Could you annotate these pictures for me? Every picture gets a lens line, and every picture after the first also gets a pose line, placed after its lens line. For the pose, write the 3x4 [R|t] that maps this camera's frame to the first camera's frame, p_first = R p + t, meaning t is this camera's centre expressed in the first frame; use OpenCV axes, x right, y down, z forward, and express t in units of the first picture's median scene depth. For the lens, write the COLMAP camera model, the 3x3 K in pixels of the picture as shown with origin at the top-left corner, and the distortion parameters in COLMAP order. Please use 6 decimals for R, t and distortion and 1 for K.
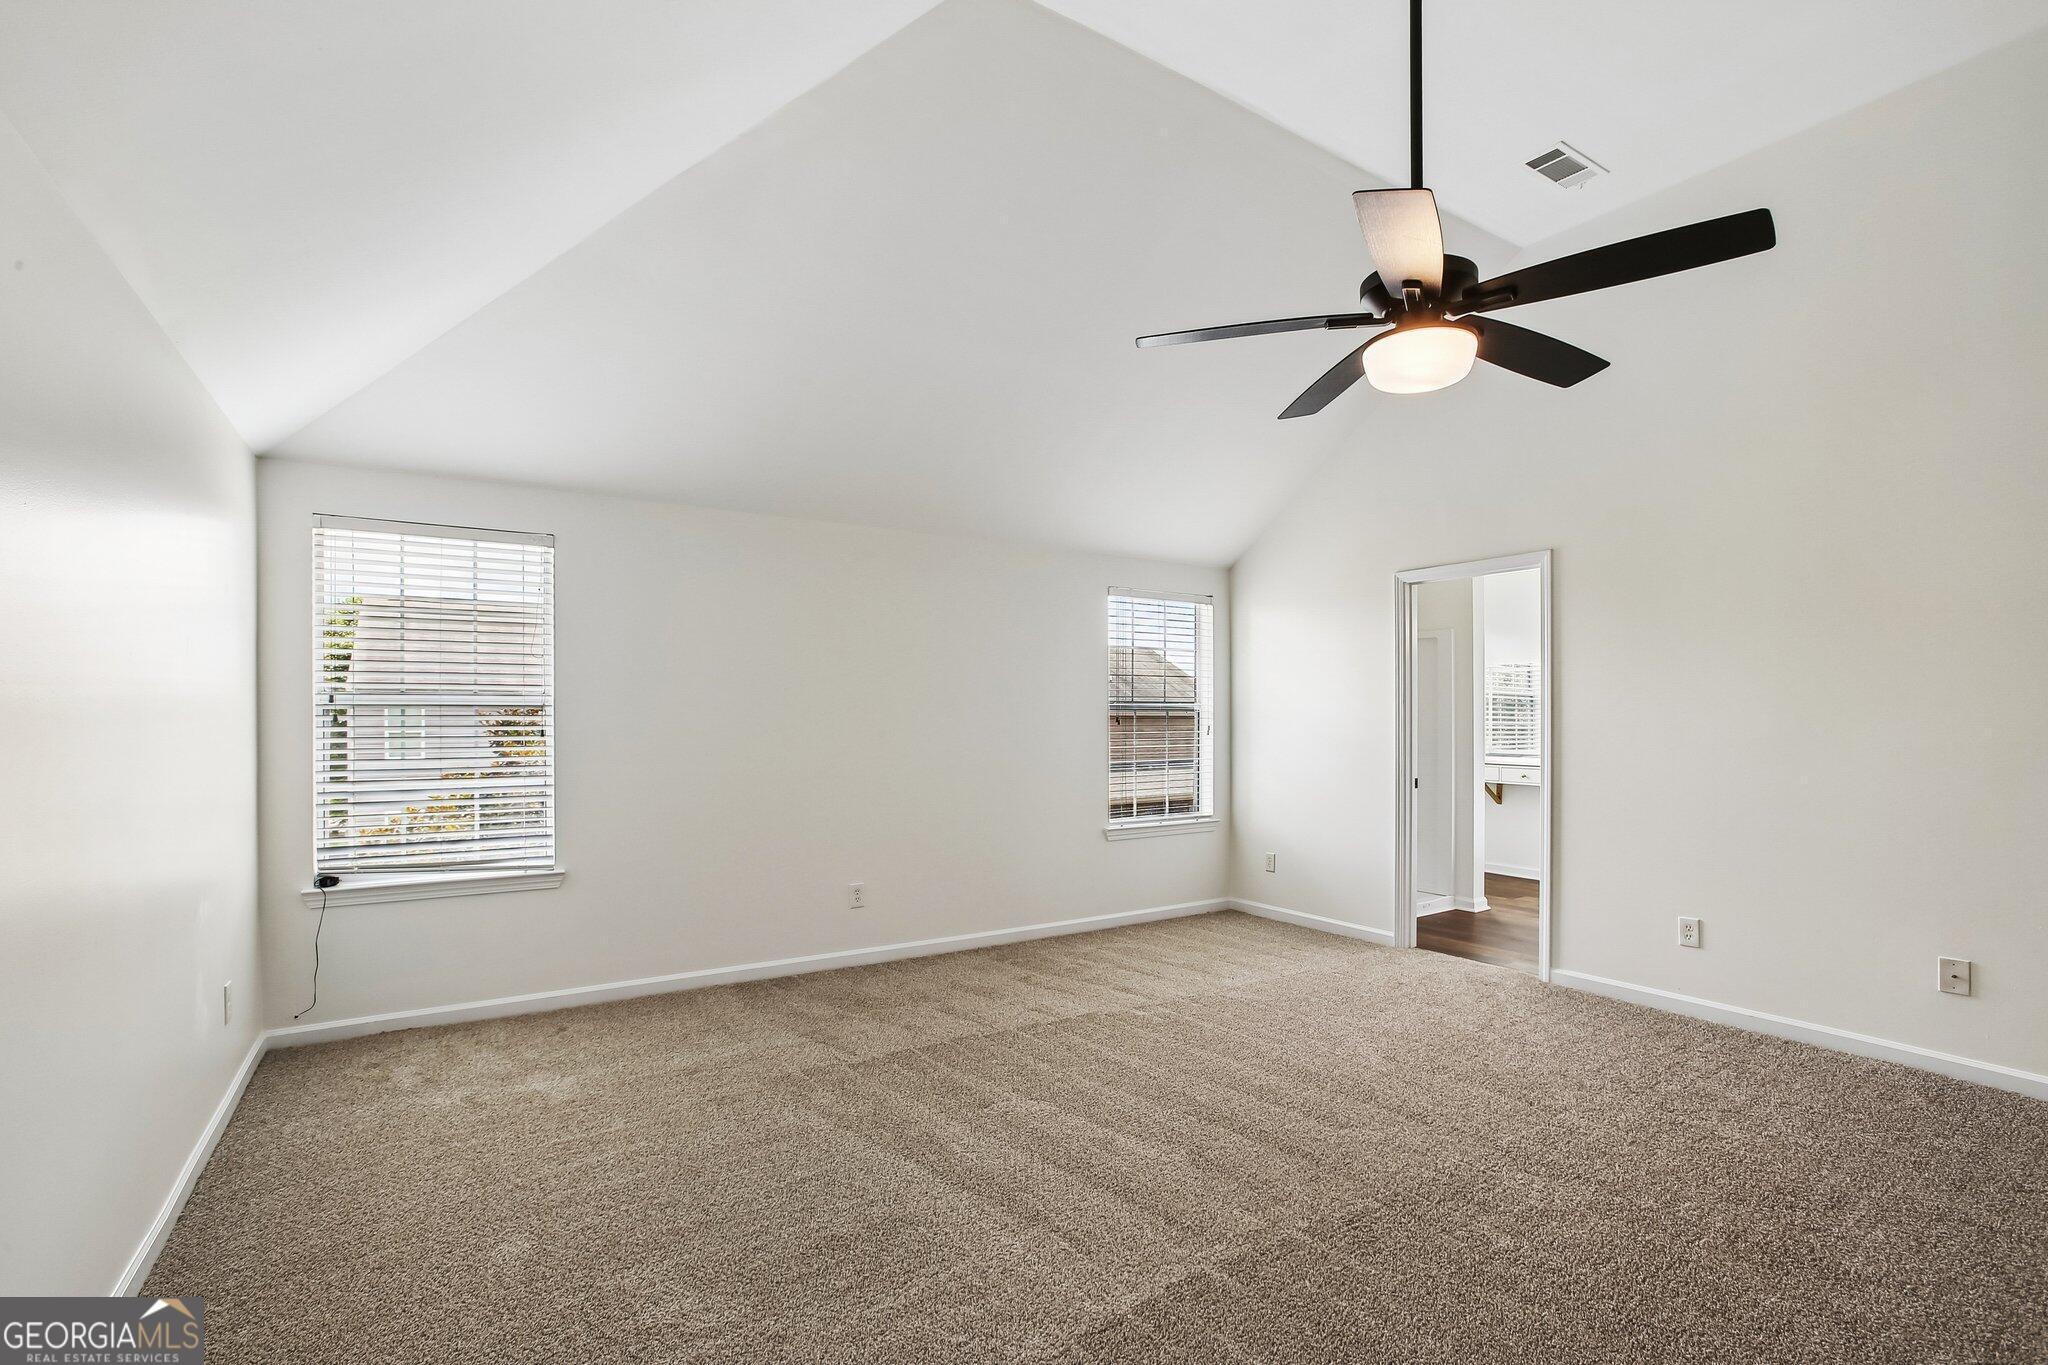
lens RADIAL K [[942.0, 0, 1027.3], [0, 942.0, 662.9], [0, 0, 1]] dist [-0.069181, 0.035647]
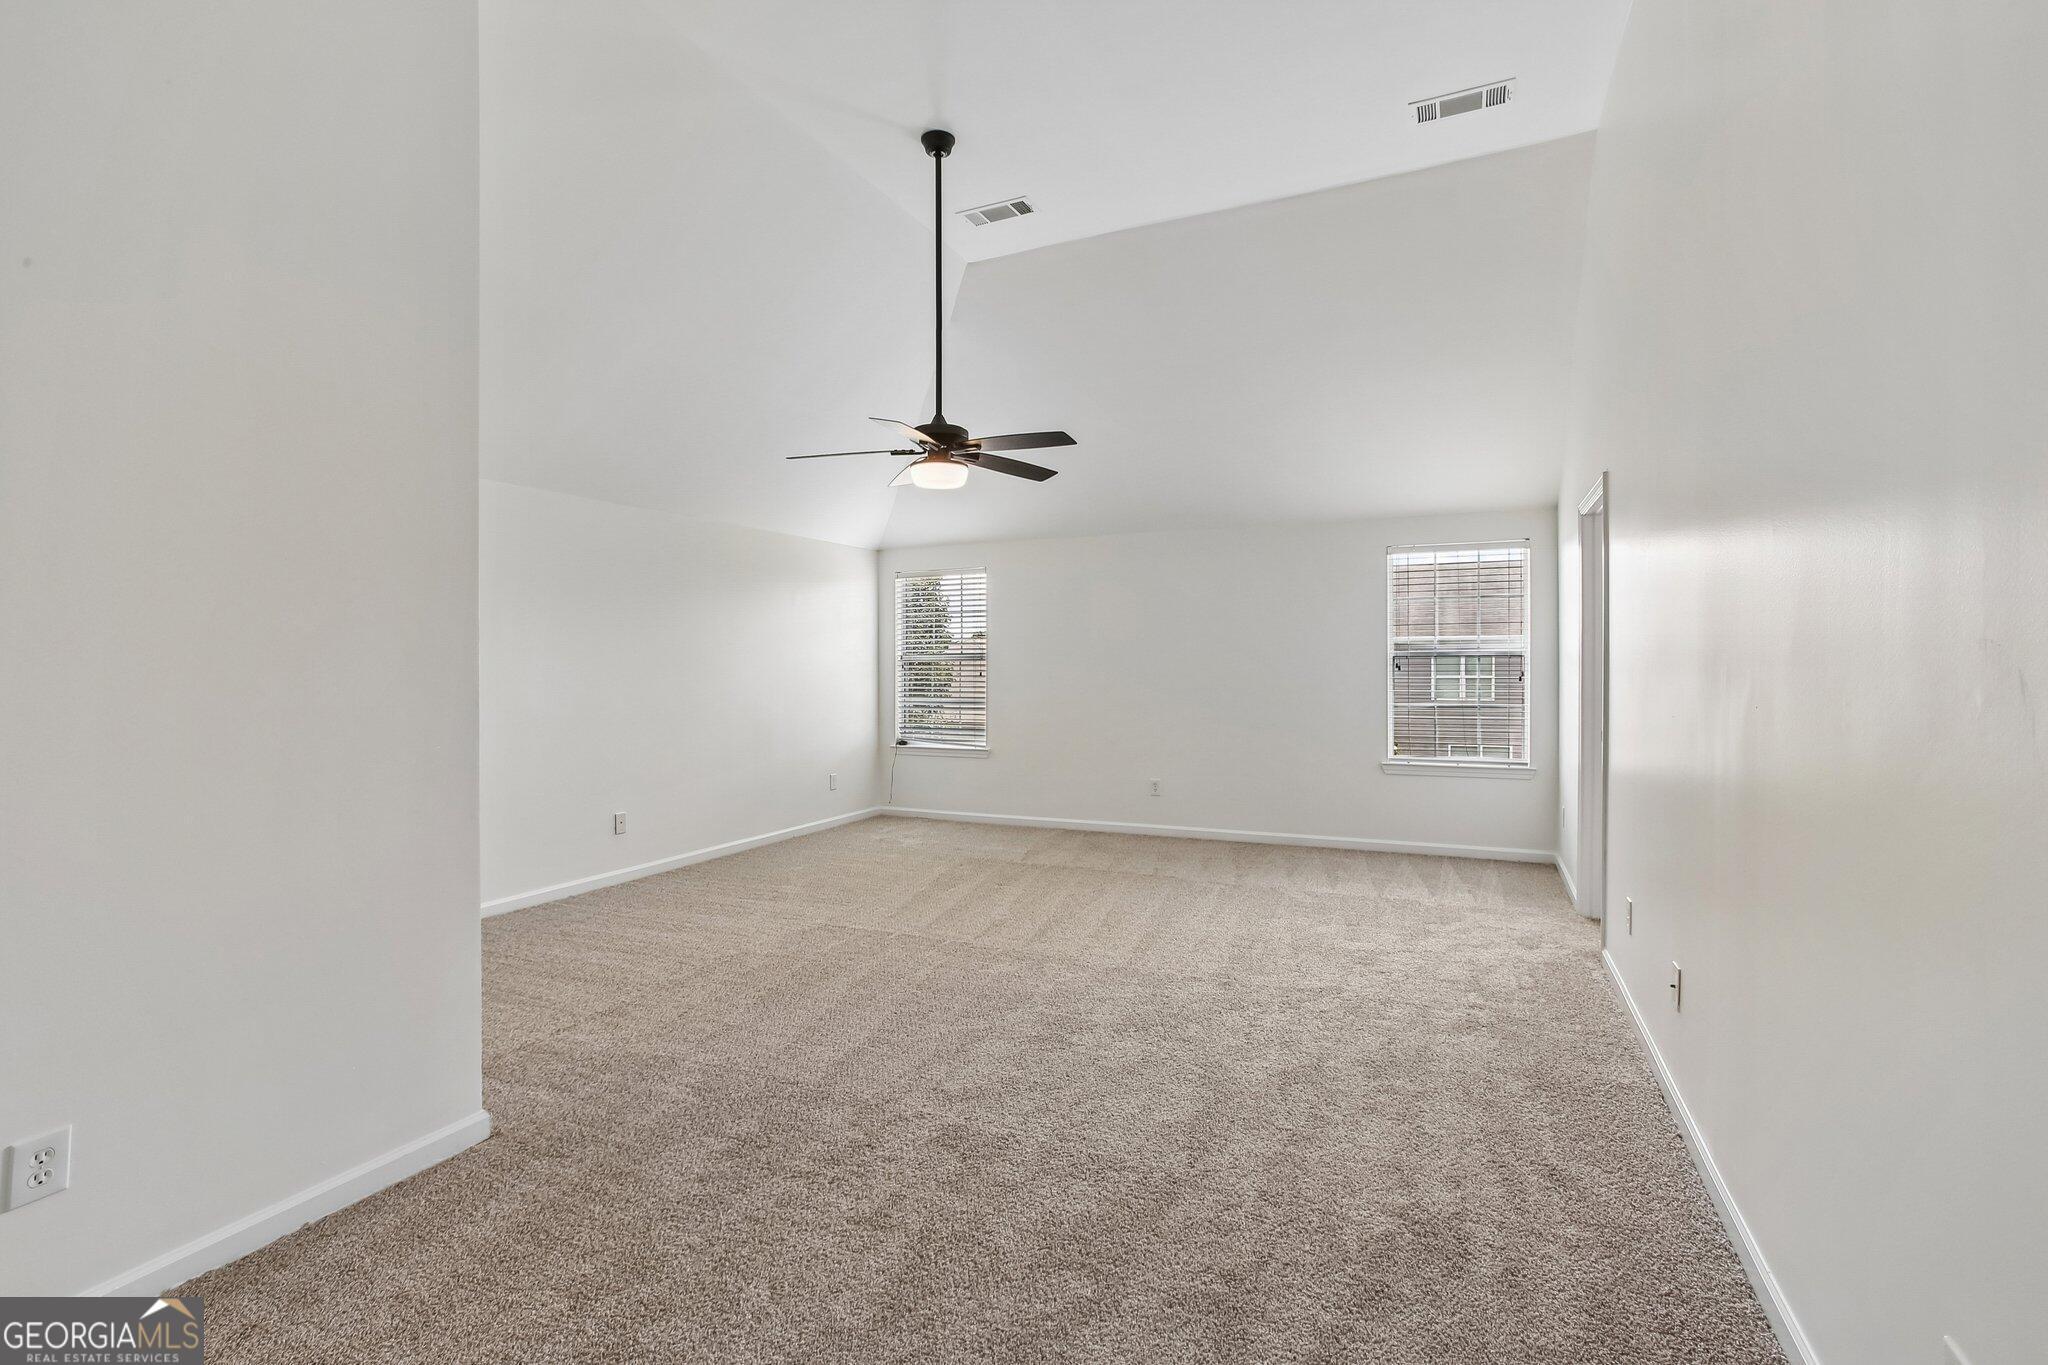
lens RADIAL K [[942.0, 0, 1027.3], [0, 942.0, 662.9], [0, 0, 1]] dist [-0.069181, 0.035647]
pose [[0.549130, 0.004934, -0.835722, 1.258788], [0.055008, 0.997601, 0.042033, -0.029282], [0.833925, -0.069053, 0.547541, 0.027629]]
